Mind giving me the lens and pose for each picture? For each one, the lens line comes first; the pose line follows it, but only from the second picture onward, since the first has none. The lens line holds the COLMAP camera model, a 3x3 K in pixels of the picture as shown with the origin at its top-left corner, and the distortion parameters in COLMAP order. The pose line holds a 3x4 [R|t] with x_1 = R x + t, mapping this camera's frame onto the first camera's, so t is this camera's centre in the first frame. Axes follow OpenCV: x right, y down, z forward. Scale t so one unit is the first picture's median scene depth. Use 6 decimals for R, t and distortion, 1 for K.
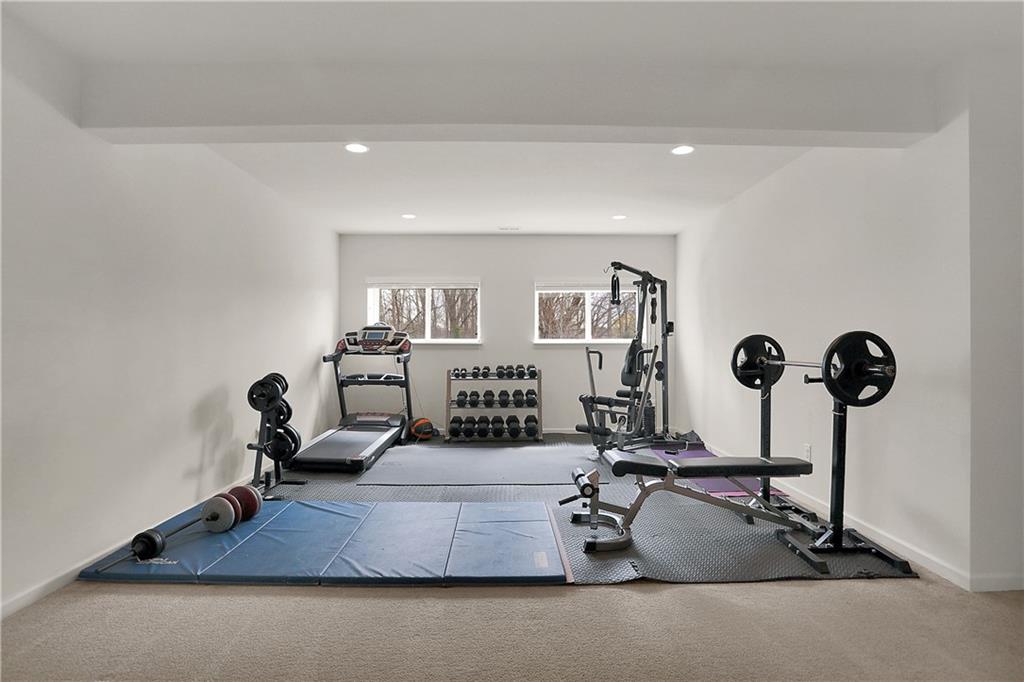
lens RADIAL K [[509.8, 0, 509.3], [0, 509.8, 335.2], [0, 0, 1]] dist [-0.056639, 0.014194]
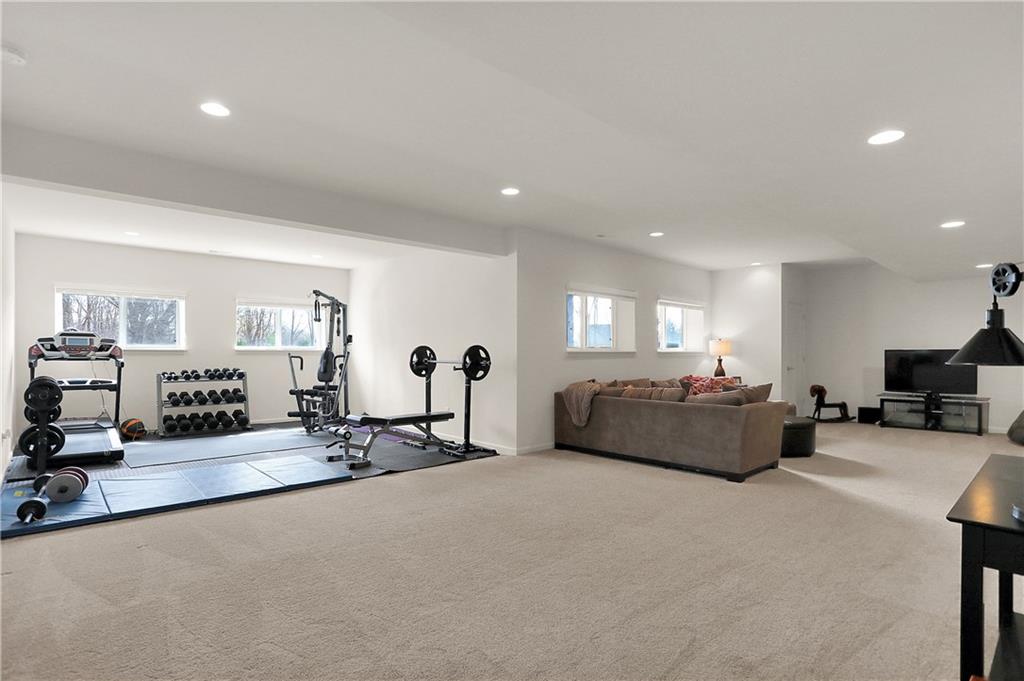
lens RADIAL K [[498.6, 0, 501.6], [0, 498.6, 346.2], [0, 0, 1]] dist [-0.069448, 0.025008]
pose [[0.745524, 0.009286, 0.666414, -0.276612], [-0.014440, 0.999893, 0.002221, -0.004572], [-0.666322, -0.011279, 0.745579, -0.287772]]
